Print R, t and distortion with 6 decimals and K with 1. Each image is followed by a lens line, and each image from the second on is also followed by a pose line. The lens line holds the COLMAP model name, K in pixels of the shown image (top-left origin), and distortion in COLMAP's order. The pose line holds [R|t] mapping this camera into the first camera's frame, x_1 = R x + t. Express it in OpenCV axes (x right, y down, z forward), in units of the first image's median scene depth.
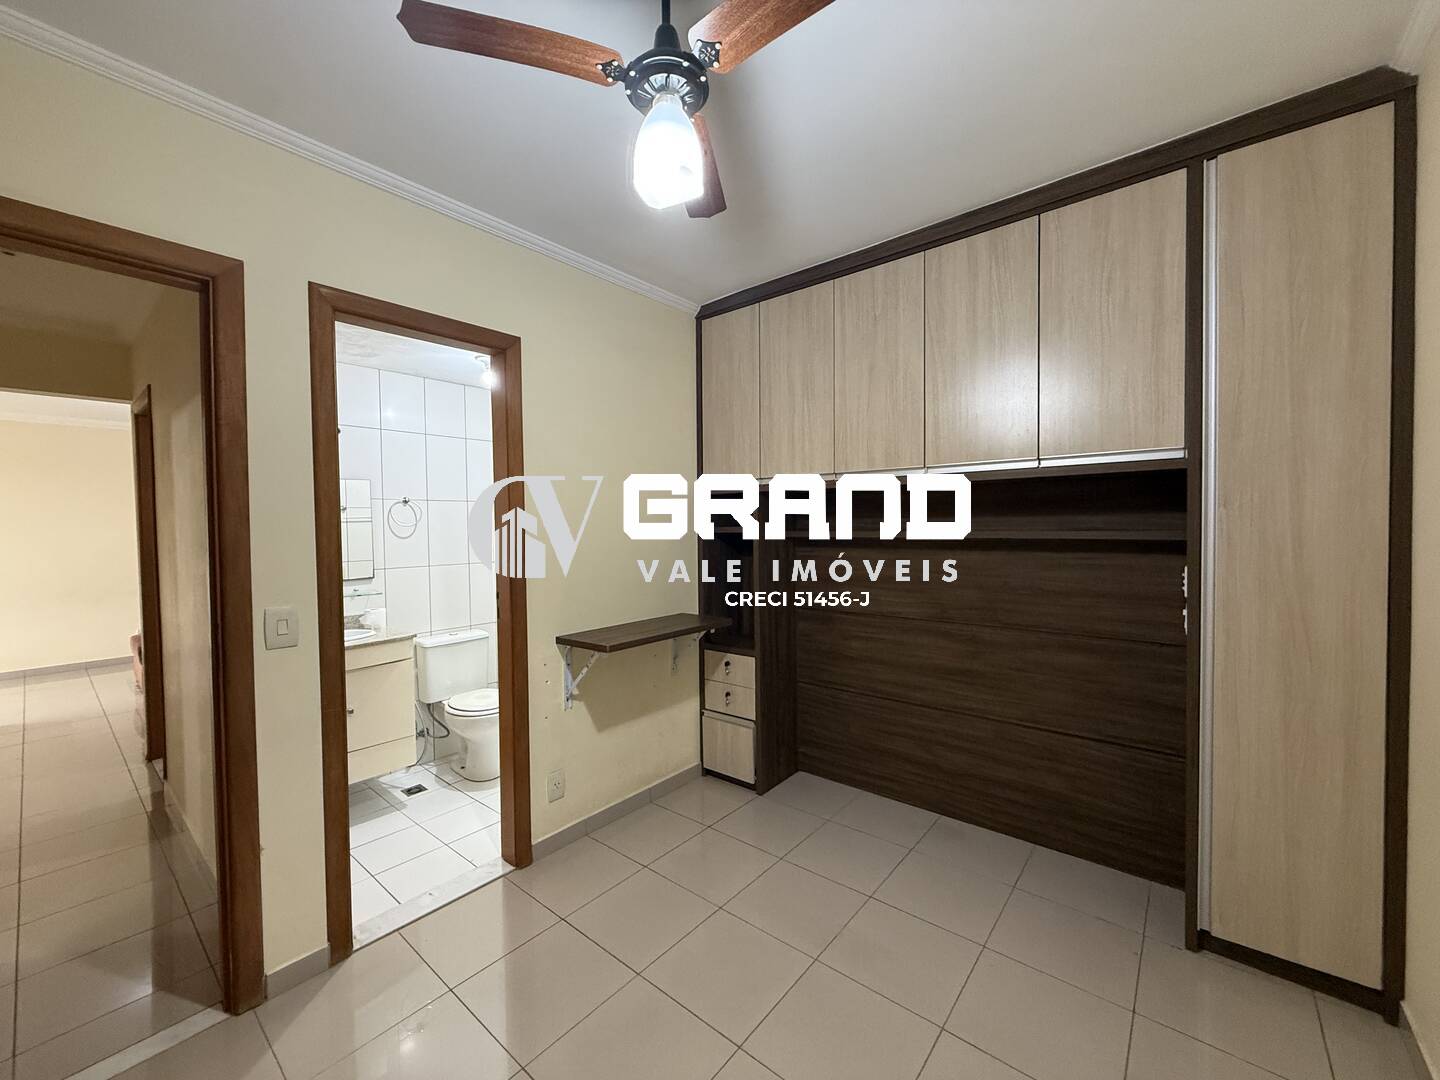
lens RADIAL K [[574.1, 0, 717.9], [0, 574.1, 538.8], [0, 0, 1]] dist [0.000467, 0.000082]
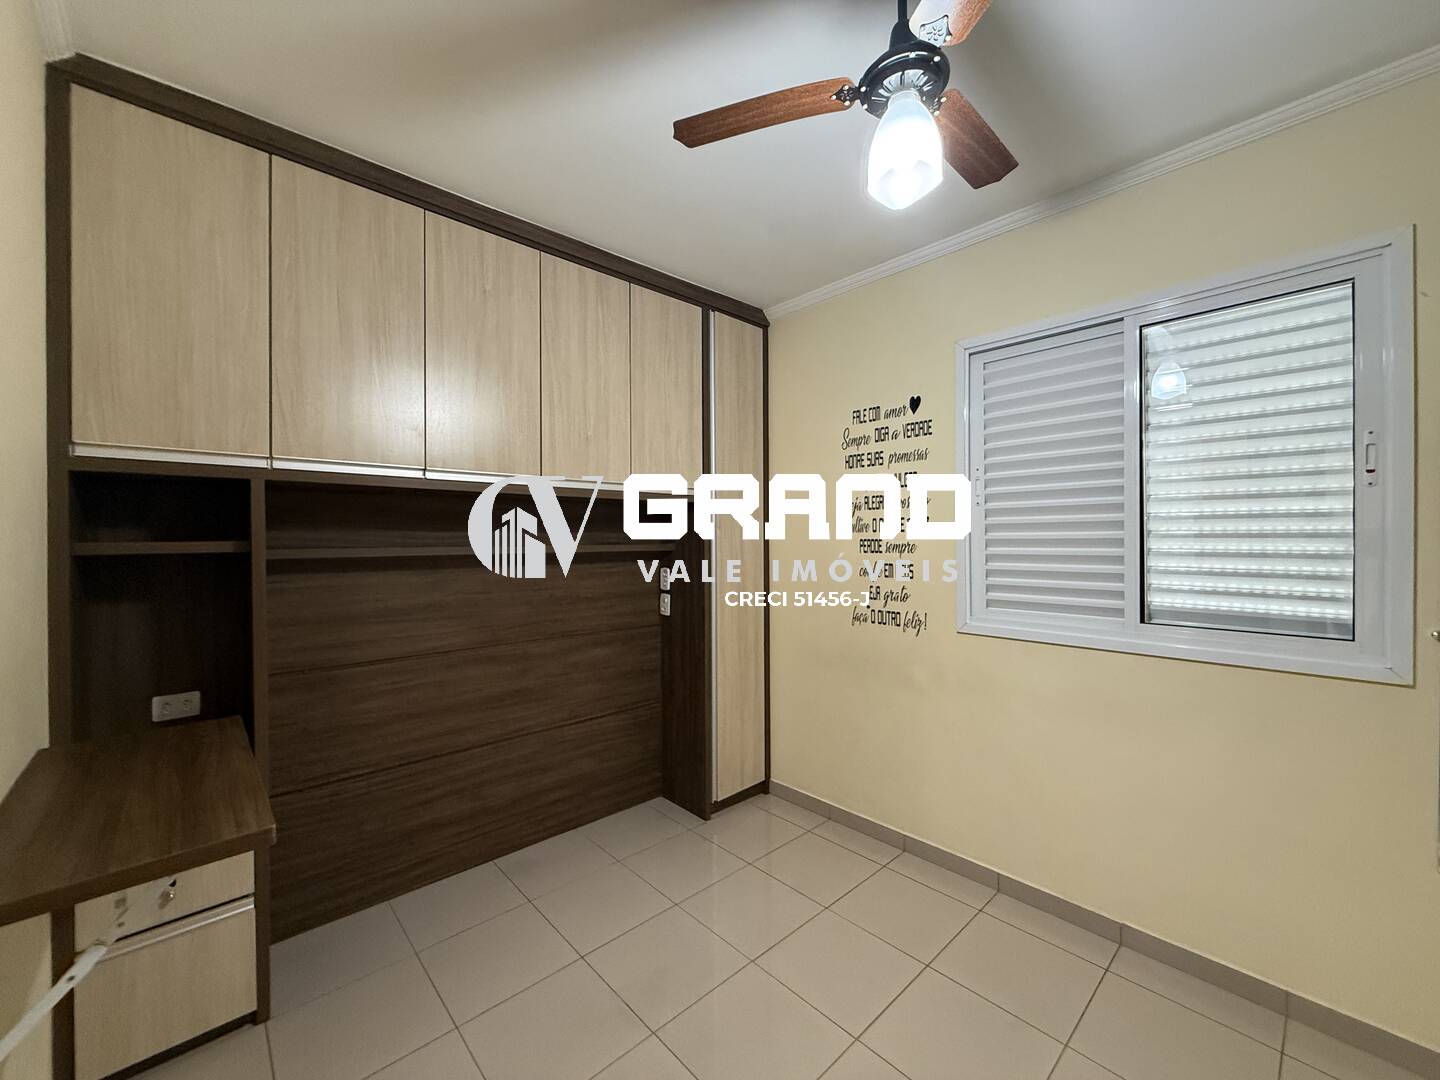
lens RADIAL K [[574.1, 0, 712.7], [0, 574.1, 538.9], [0, 0, 1]] dist [0.000467, 0.000082]
pose [[0.135296, 0.007169, 0.990779, -0.534380], [0.027639, 0.999557, -0.011007, -0.007024], [-0.990420, 0.028873, 0.135038, 0.598000]]
